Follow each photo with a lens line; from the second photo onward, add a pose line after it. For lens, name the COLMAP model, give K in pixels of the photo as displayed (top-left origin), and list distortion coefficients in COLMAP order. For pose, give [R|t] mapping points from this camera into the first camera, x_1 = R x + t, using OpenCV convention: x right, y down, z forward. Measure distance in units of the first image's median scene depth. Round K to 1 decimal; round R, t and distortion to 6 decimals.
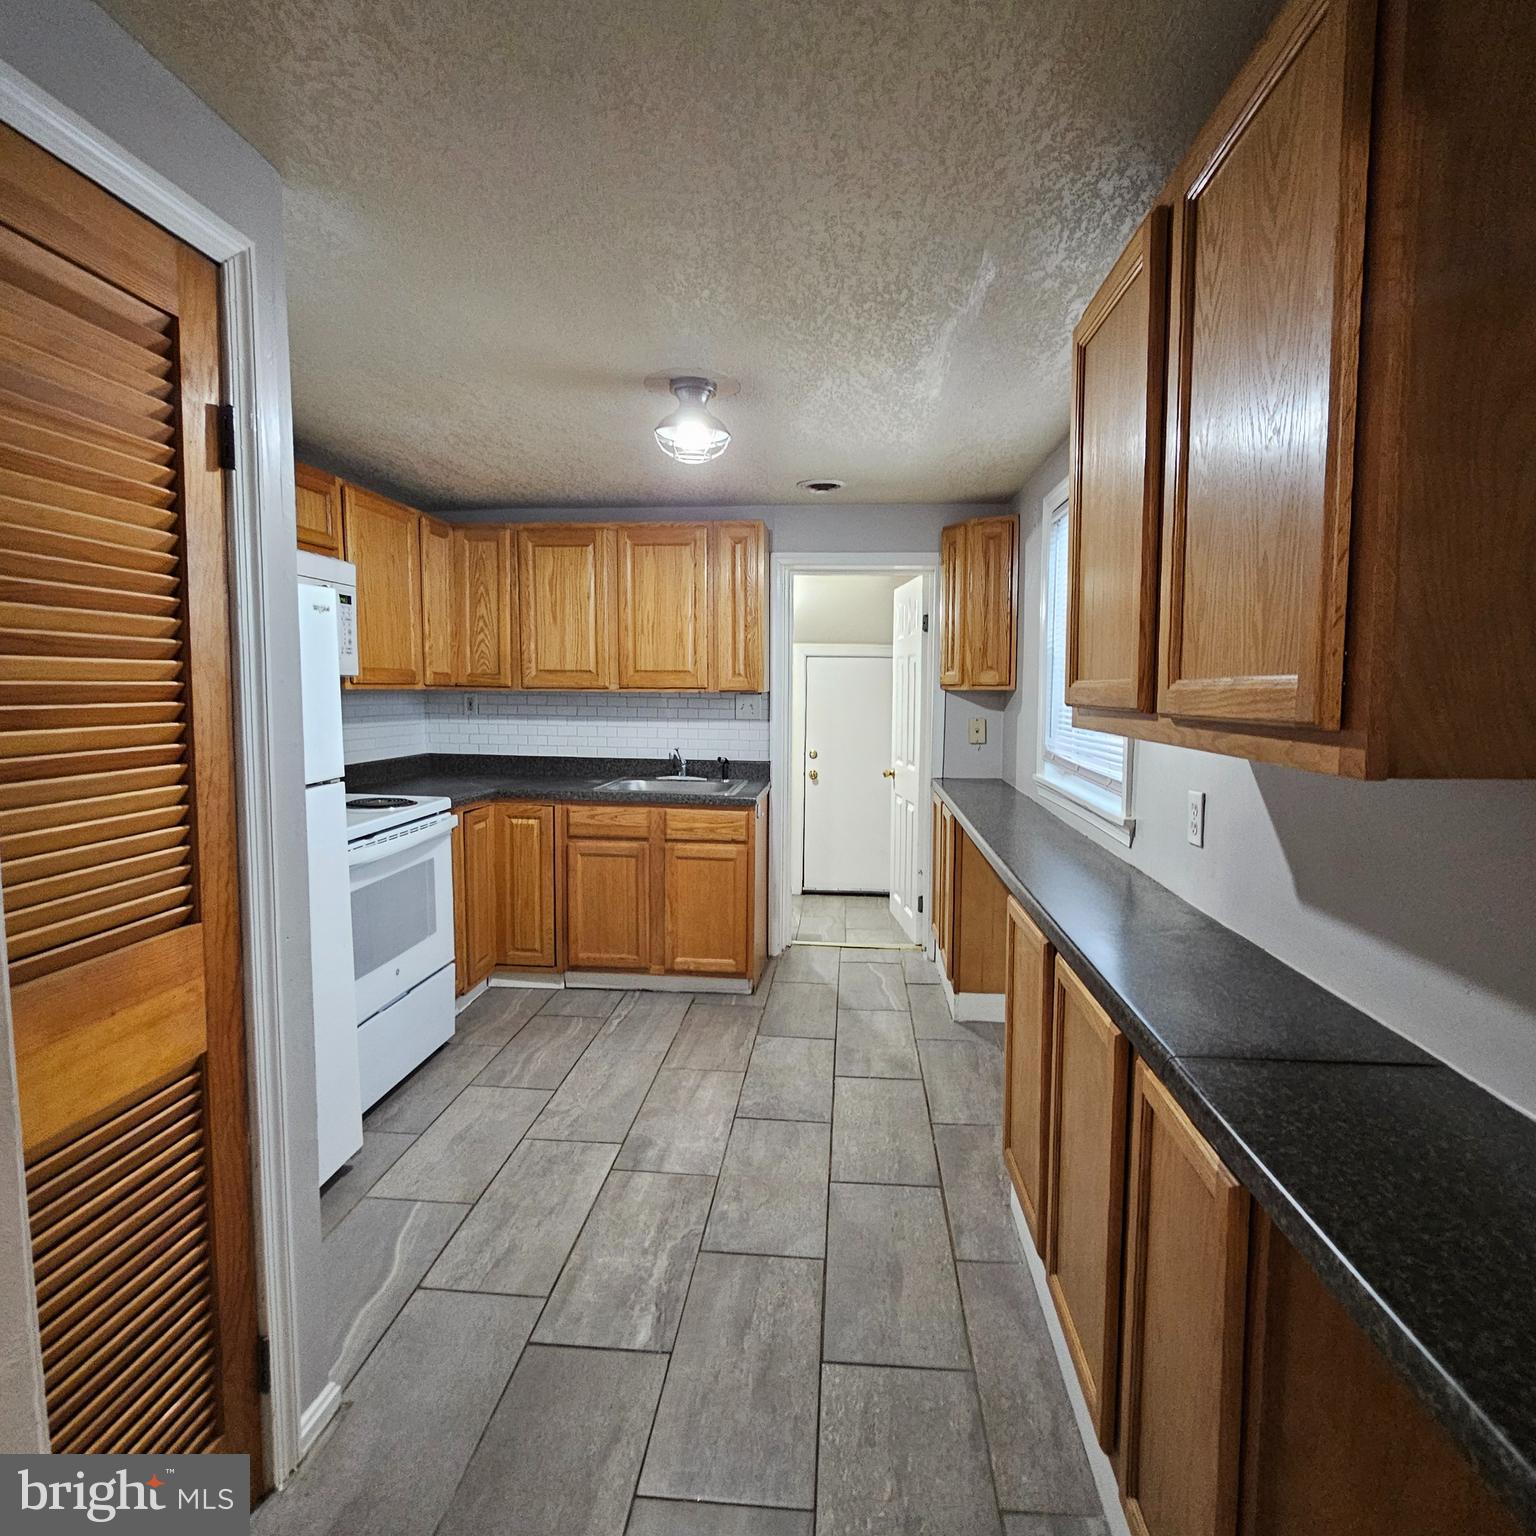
lens RADIAL K [[836.9, 0, 786.6], [0, 836.9, 763.9], [0, 0, 1]] dist [-0.002255, -0.001096]
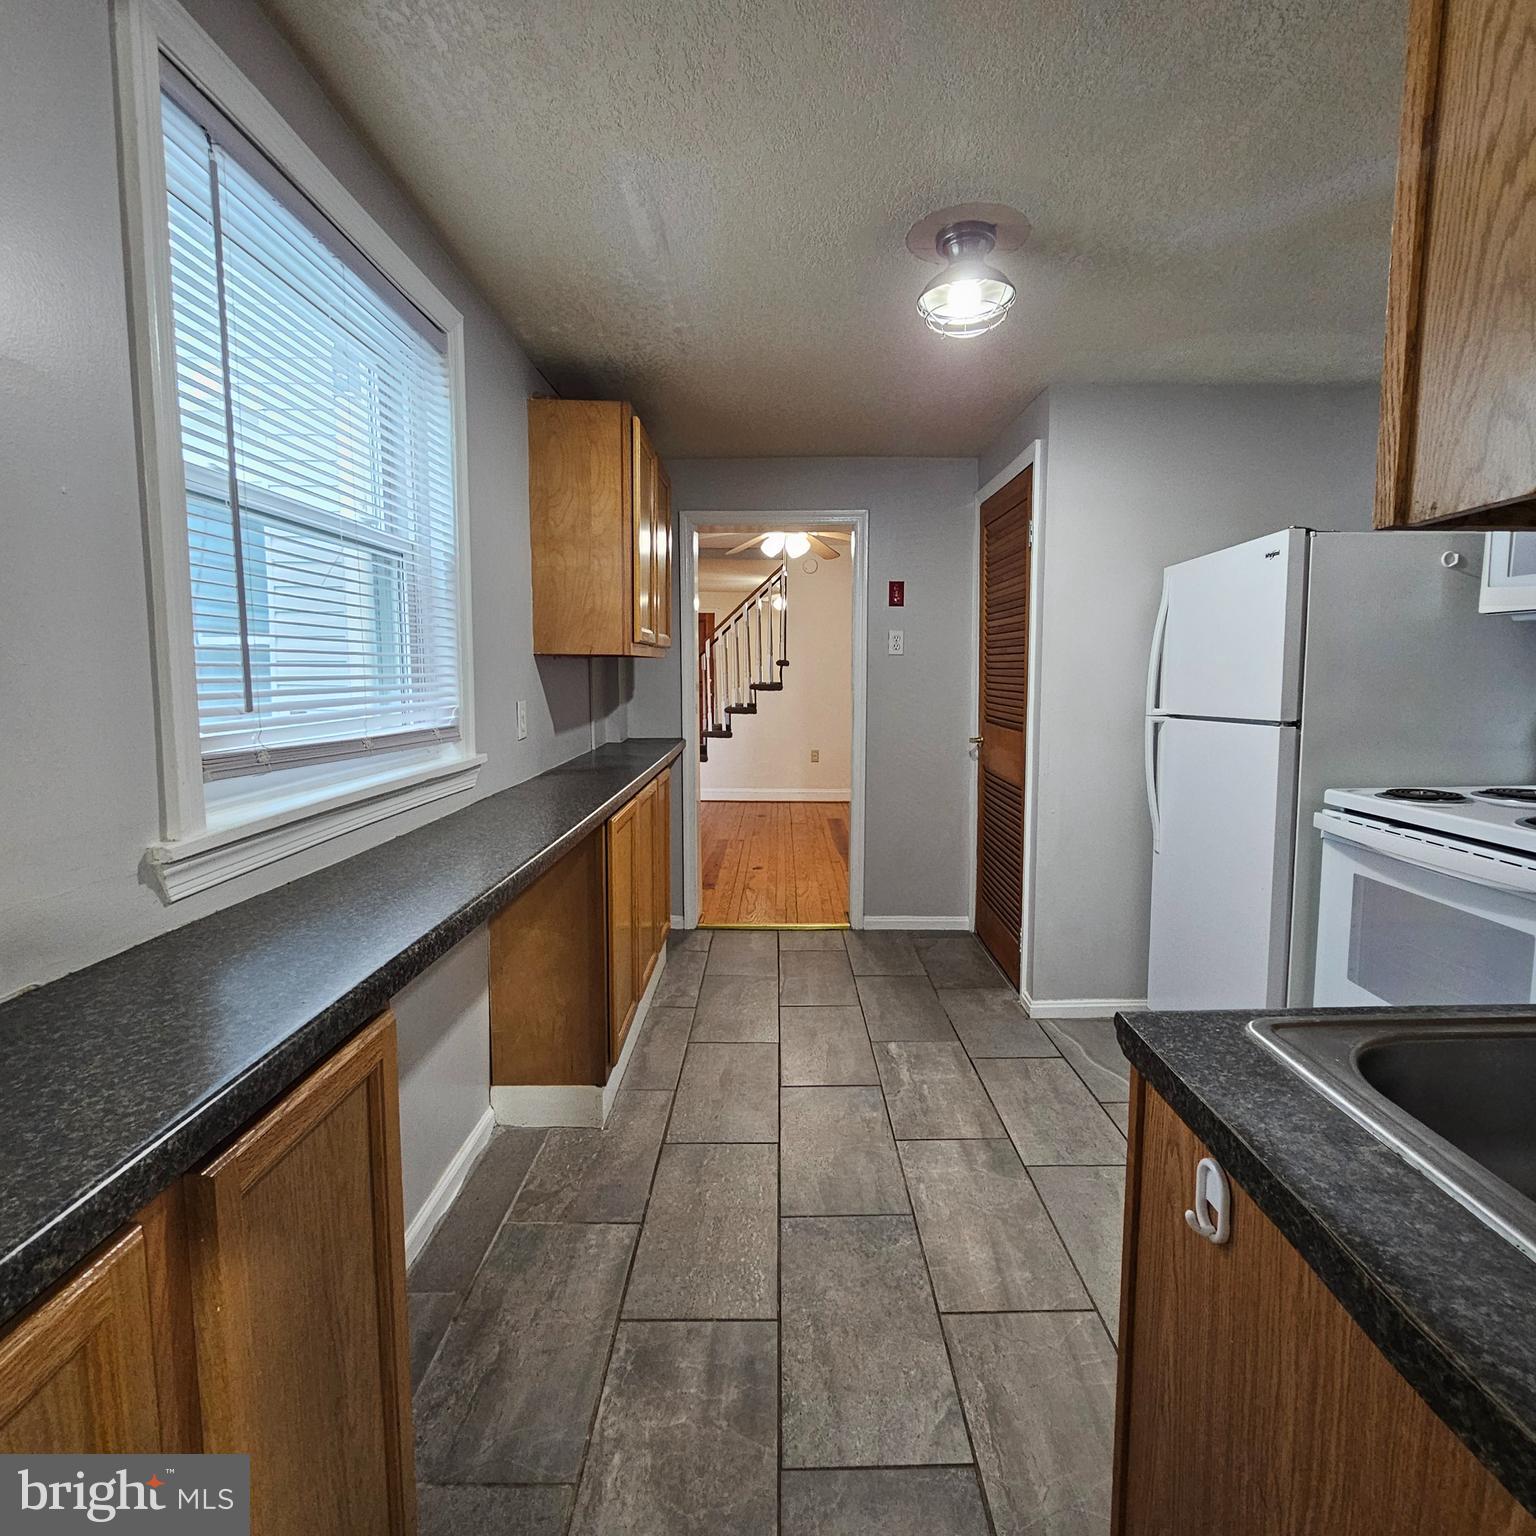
lens RADIAL K [[836.9, 0, 786.6], [0, 836.9, 763.9], [0, 0, 1]] dist [-0.002255, -0.001096]
pose [[-0.996113, -0.001332, -0.088074, 0.081982], [-0.019537, 0.978322, 0.206168, -0.078360], [0.085890, 0.207087, -0.974545, 1.184322]]
